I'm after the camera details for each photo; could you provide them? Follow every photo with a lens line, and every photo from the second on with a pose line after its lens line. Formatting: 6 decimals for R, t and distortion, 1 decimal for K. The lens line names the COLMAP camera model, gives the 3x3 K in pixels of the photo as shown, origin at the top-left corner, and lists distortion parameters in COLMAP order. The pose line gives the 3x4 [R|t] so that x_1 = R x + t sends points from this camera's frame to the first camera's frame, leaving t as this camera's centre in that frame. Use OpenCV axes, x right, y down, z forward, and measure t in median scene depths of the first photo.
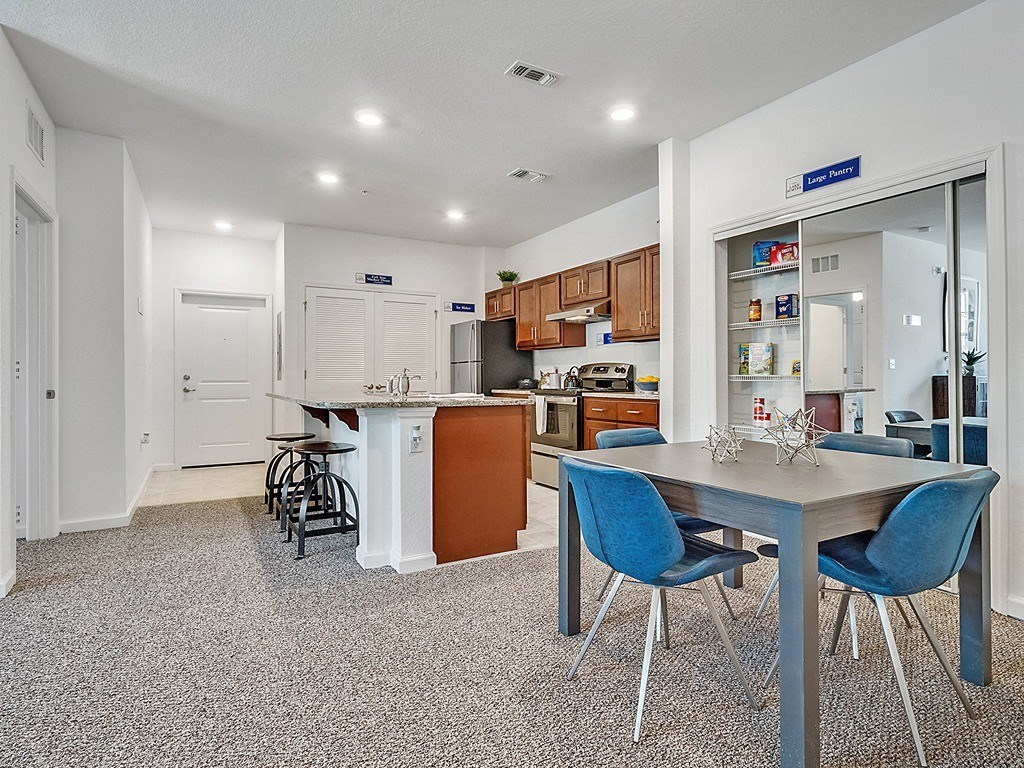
lens RADIAL K [[556.4, 0, 511.0], [0, 556.4, 378.0], [0, 0, 1]] dist [-0.003157, -0.001535]
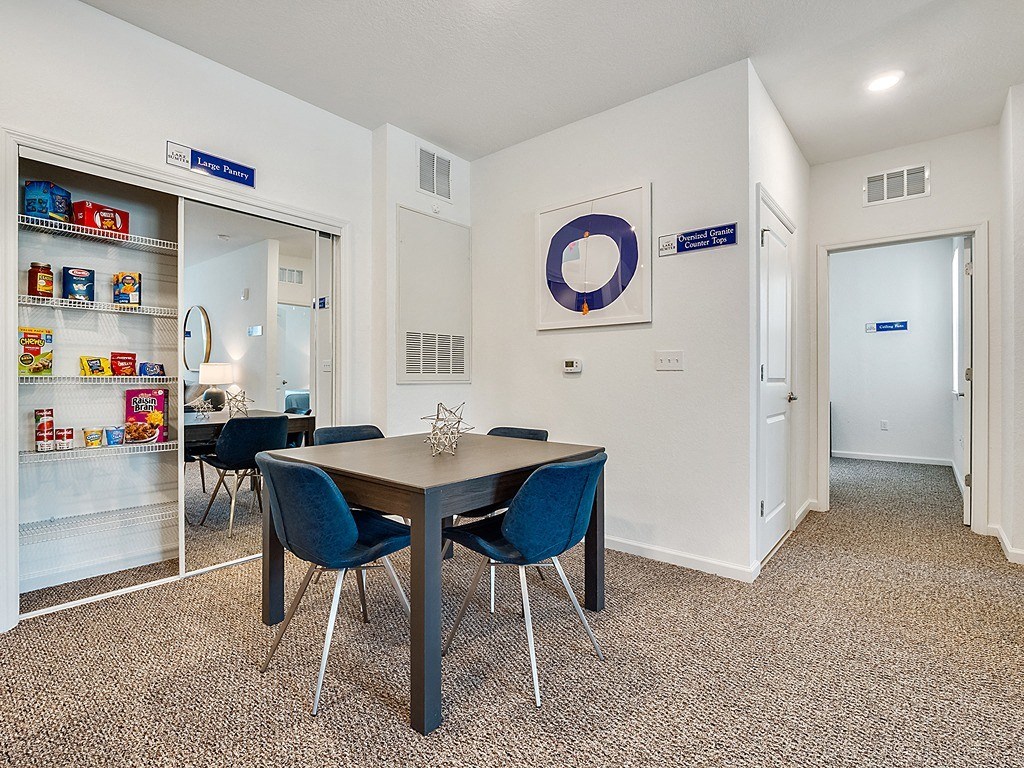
lens RADIAL K [[499.3, 0, 506.8], [0, 499.3, 375.7], [0, 0, 1]] dist [-0.000538, -0.001245]
pose [[-0.356149, 0.003421, 0.934423, -0.254428], [-0.000550, 0.999992, -0.003871, -0.002470], [-0.934429, -0.001893, -0.356144, 0.530632]]
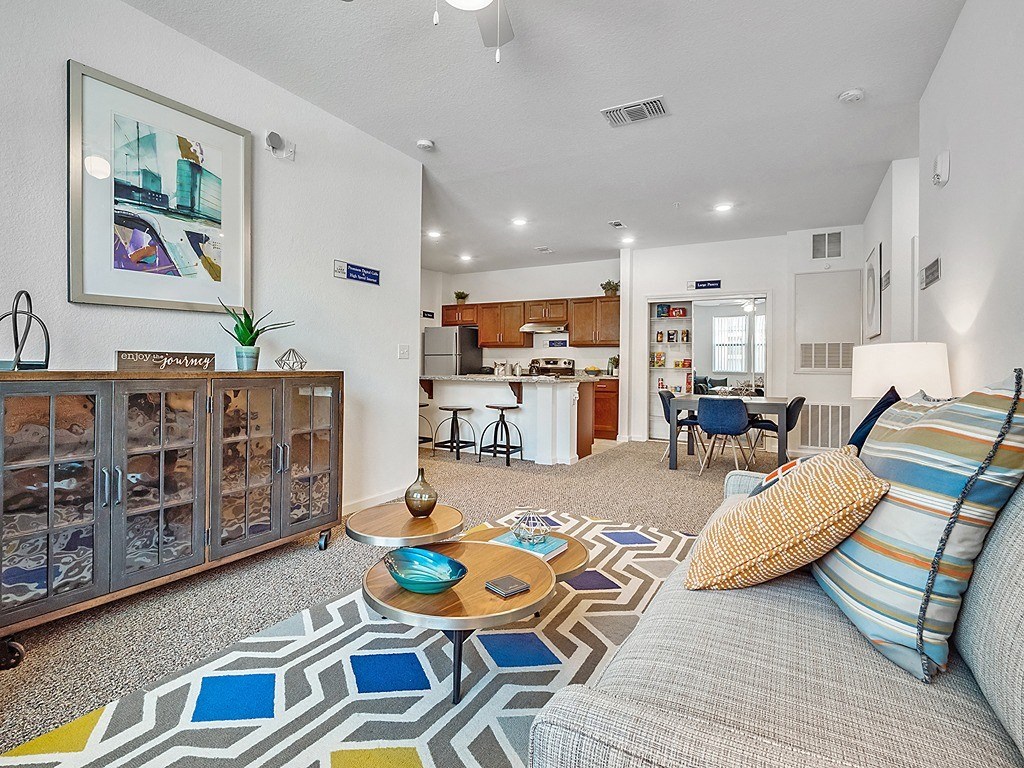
lens RADIAL K [[511.7, 0, 514.2], [0, 511.7, 370.7], [0, 0, 1]] dist [-0.002769, -0.001183]
pose [[0.857320, 0.006920, 0.514737, -0.793614], [-0.012962, 0.999883, 0.008147, -0.001439], [-0.514620, -0.013657, 0.857309, -0.289106]]
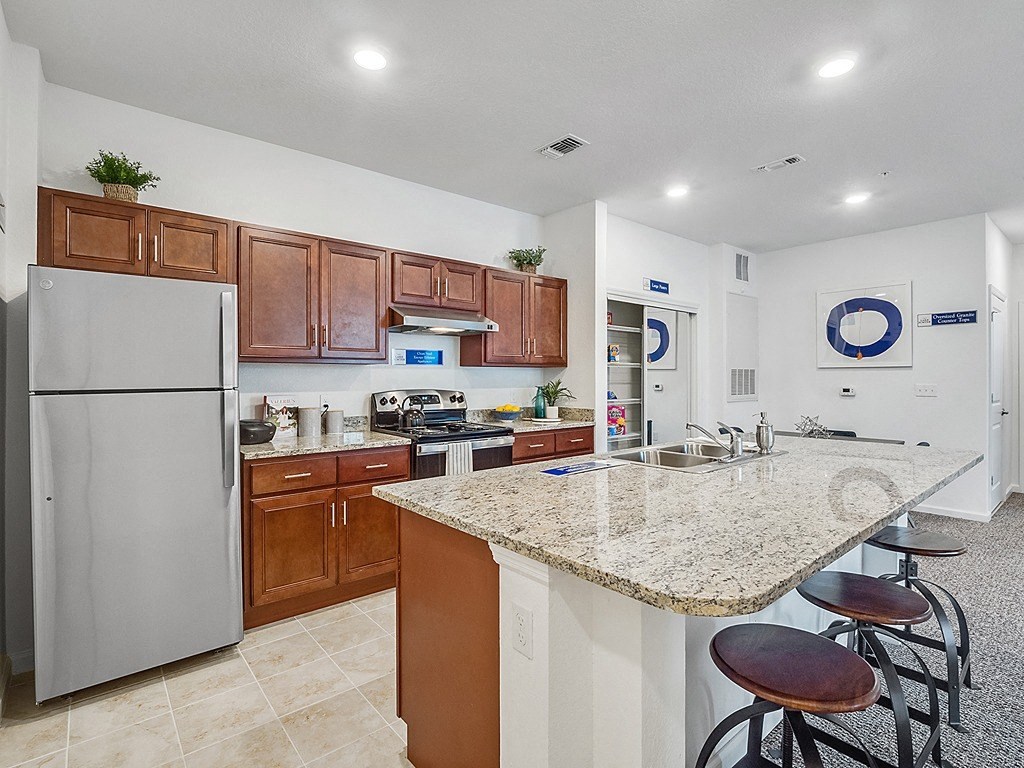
lens RADIAL K [[511.7, 0, 514.2], [0, 511.7, 370.7], [0, 0, 1]] dist [-0.002769, -0.001183]
pose [[-0.189516, 0.012121, 0.981803, -0.586545], [0.000713, 0.999925, -0.012207, -0.048661], [-0.981877, -0.001613, -0.189510, 1.103085]]
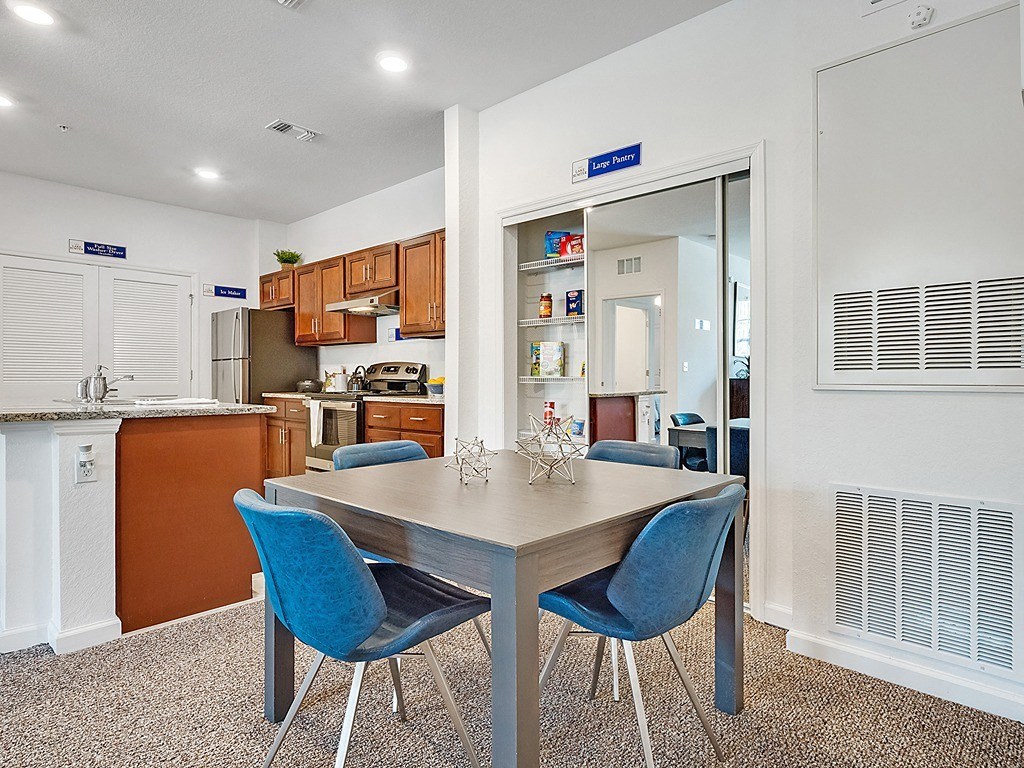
lens RADIAL K [[591.3, 0, 515.9], [0, 591.3, 384.4], [0, 0, 1]] dist [0.000857, -0.001964]
pose [[0.954368, 0.000836, 0.298631, 0.078488], [-0.003456, 0.999960, 0.008243, -0.000414], [-0.298612, -0.008899, 0.954333, 0.065266]]
